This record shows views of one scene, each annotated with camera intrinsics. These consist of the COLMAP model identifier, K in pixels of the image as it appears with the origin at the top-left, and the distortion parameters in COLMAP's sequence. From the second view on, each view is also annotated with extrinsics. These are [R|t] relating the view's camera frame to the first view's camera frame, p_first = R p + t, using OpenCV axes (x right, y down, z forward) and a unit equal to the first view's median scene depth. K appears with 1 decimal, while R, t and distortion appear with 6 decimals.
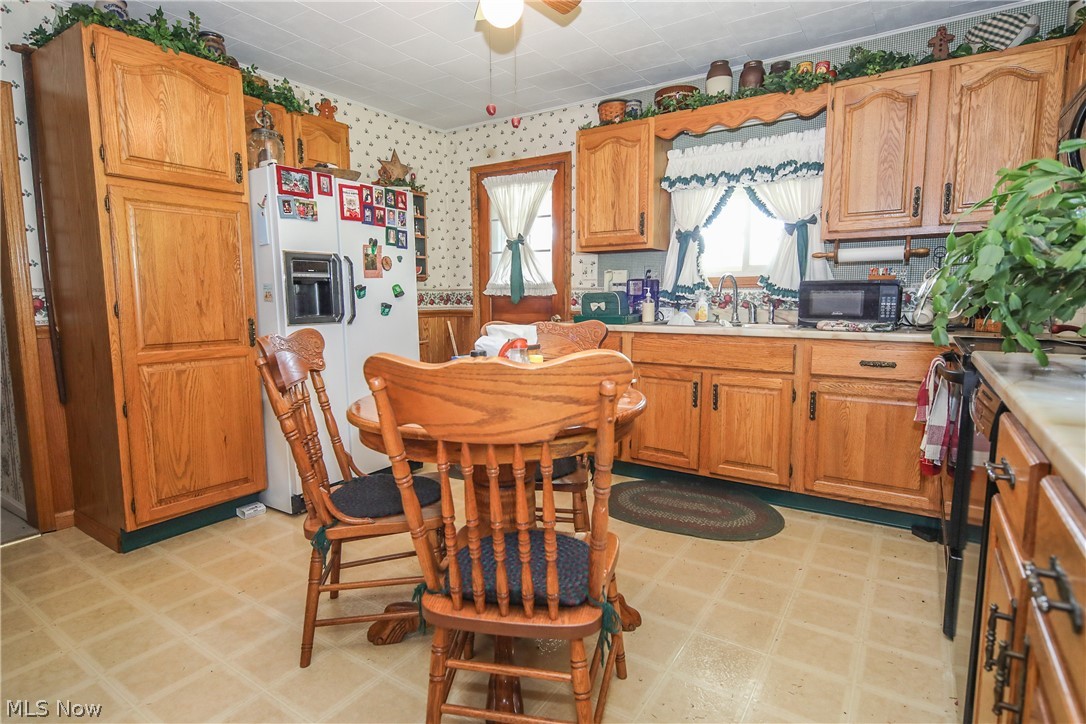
lens RADIAL K [[553.8, 0, 543.0], [0, 553.8, 362.0], [0, 0, 1]] dist [-0.001403, 0.000254]
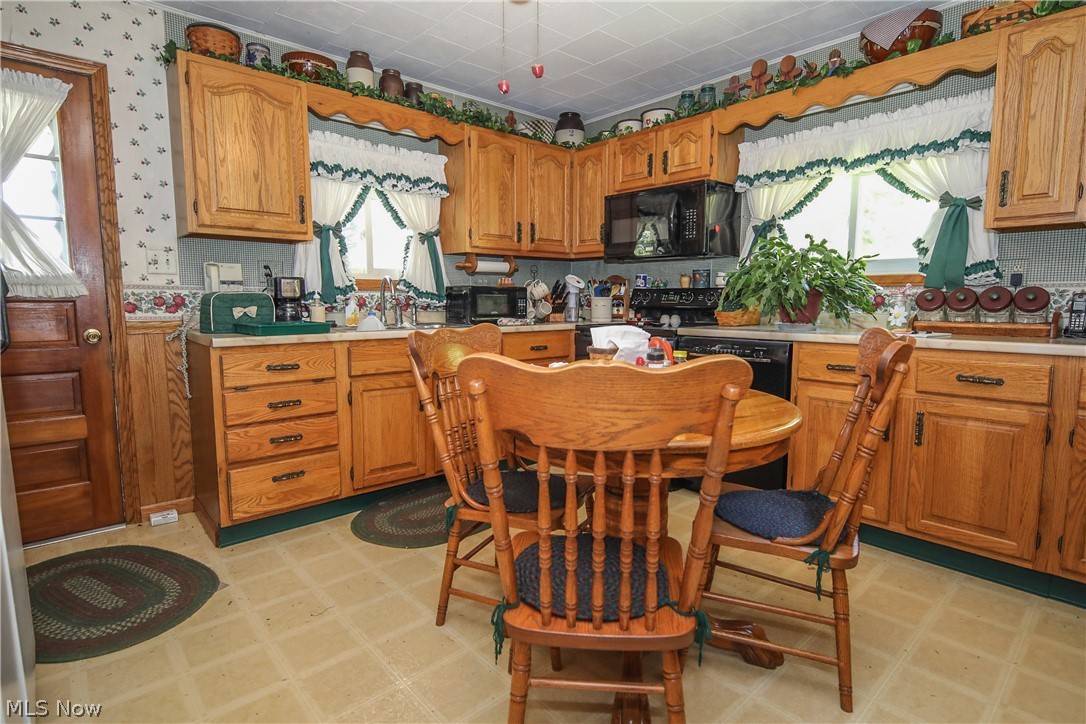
lens RADIAL K [[563.5, 0, 543.0], [0, 563.5, 362.0], [0, 0, 1]] dist [0.021056, -0.000212]
pose [[0.241435, -0.100701, 0.965178, -0.585145], [0.118475, 0.990220, 0.073677, -0.049096], [-0.963158, 0.096561, 0.251004, 0.492253]]
